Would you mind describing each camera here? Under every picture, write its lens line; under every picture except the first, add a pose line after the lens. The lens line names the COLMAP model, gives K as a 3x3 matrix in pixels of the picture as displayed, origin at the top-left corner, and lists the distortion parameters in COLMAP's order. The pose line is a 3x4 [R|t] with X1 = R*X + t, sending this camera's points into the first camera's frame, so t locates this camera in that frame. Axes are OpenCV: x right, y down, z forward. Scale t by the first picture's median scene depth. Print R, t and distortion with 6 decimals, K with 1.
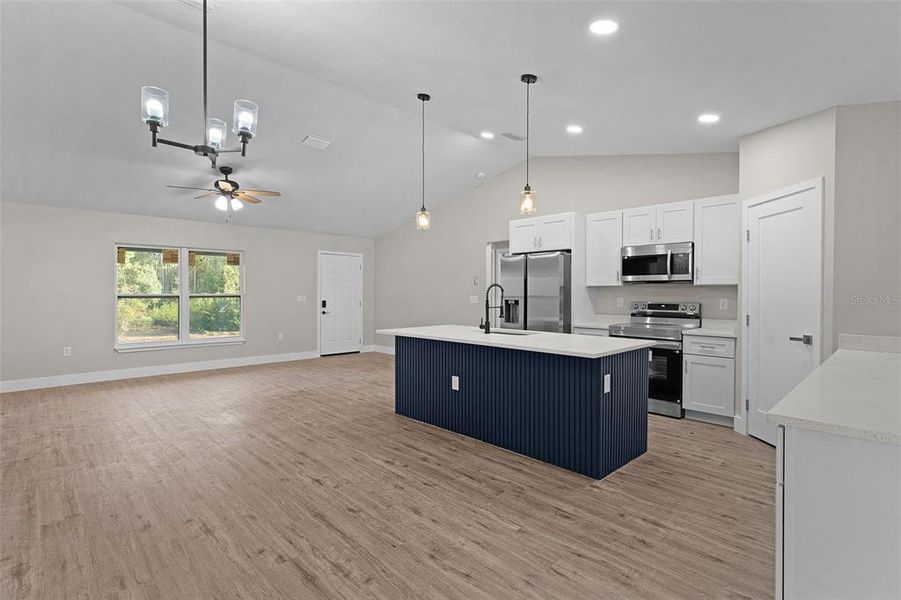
lens RADIAL K [[434.9, 0, 443.0], [0, 434.9, 293.8], [0, 0, 1]] dist [0.000963, -0.000471]
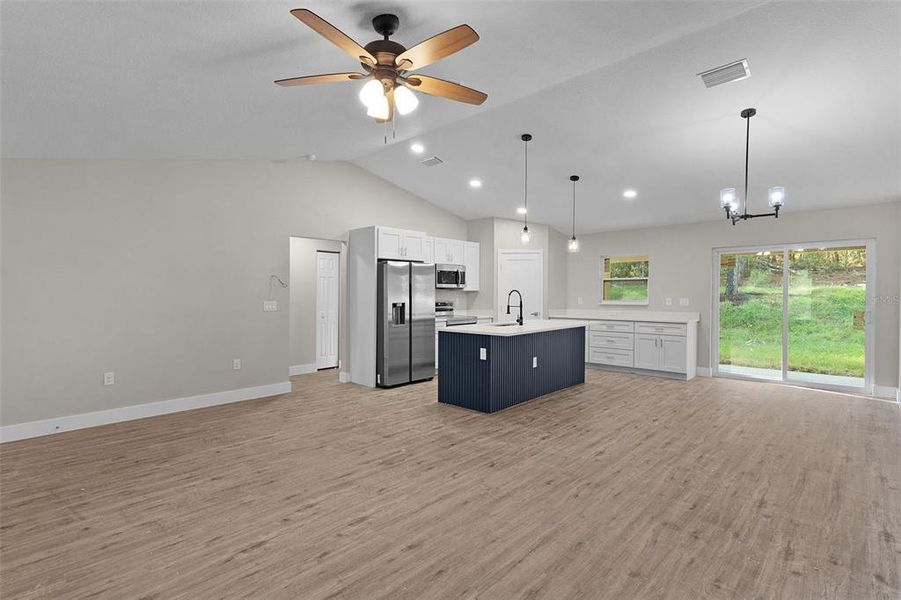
lens RADIAL K [[439.0, 0, 447.5], [0, 439.0, 304.0], [0, 0, 1]] dist [0.017761, -0.000724]
pose [[-0.061256, -0.025337, 0.997800, -1.407358], [0.005884, 0.999651, 0.025745, -0.015998], [-0.998105, 0.007448, -0.061085, 1.440457]]
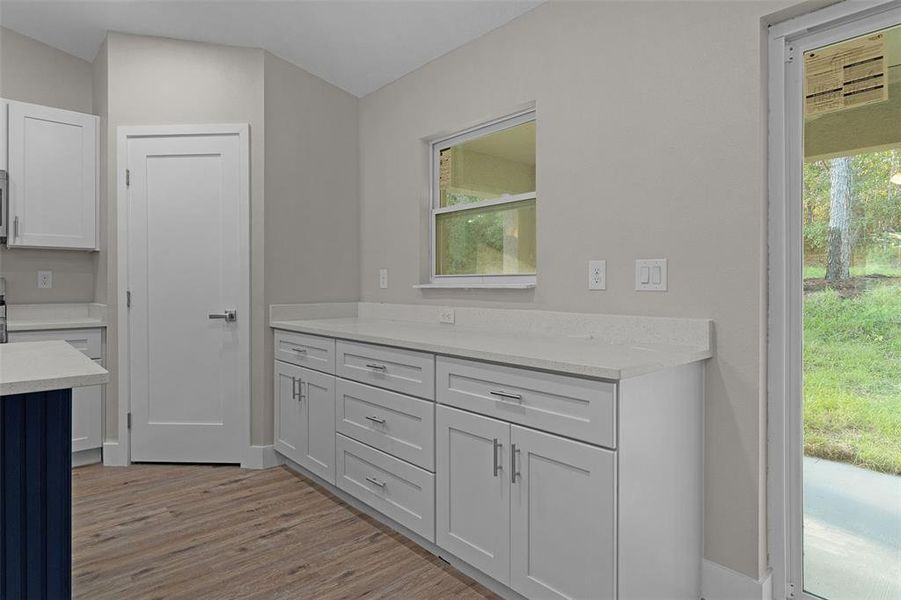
lens RADIAL K [[501.5, 0, 438.6], [0, 501.5, 285.7], [0, 0, 1]] dist [-0.002784, -0.000851]
pose [[0.034912, -0.002150, 0.999388, -0.086224], [0.004081, 0.999990, 0.002009, 0.041332], [-0.999382, 0.004009, 0.034921, 0.498105]]
